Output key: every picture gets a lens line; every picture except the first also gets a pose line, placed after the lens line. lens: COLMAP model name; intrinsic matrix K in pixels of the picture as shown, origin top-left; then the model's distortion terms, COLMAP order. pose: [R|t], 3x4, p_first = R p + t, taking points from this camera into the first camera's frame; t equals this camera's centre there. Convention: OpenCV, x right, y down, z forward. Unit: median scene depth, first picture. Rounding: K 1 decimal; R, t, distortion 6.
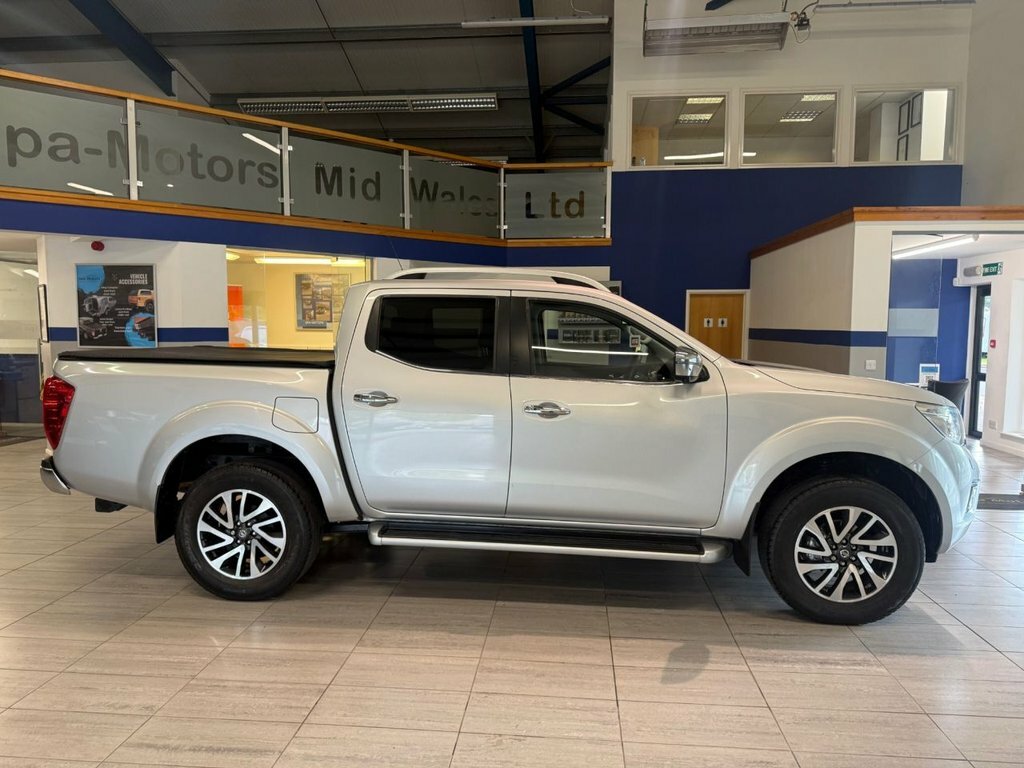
lens RADIAL K [[721.7, 0, 512.0], [0, 721.7, 384.0], [0, 0, 1]] dist [0.056116, -0.079016]
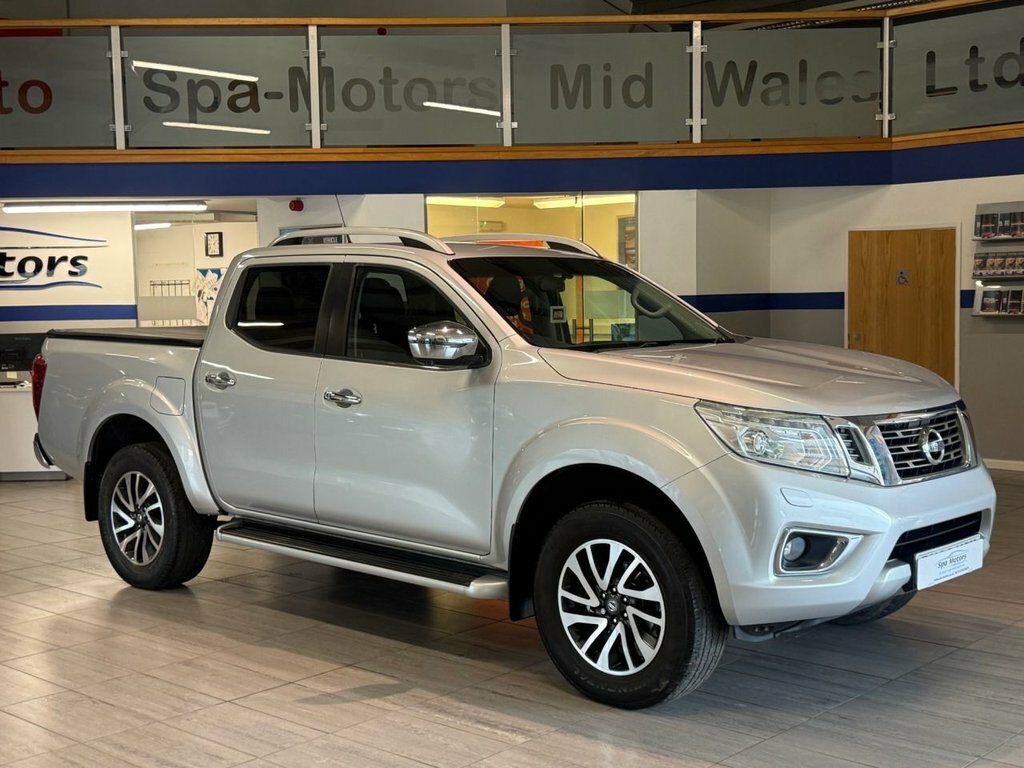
lens RADIAL K [[1325.5, 0, 512.0], [0, 1325.5, 384.0], [0, 0, 1]] dist [0.125020, 0.002596]
pose [[0.790337, 0.023730, -0.612212, 1.121846], [-0.028556, 0.999590, 0.001880, 0.011354], [0.612006, 0.015996, 0.790691, -0.107857]]
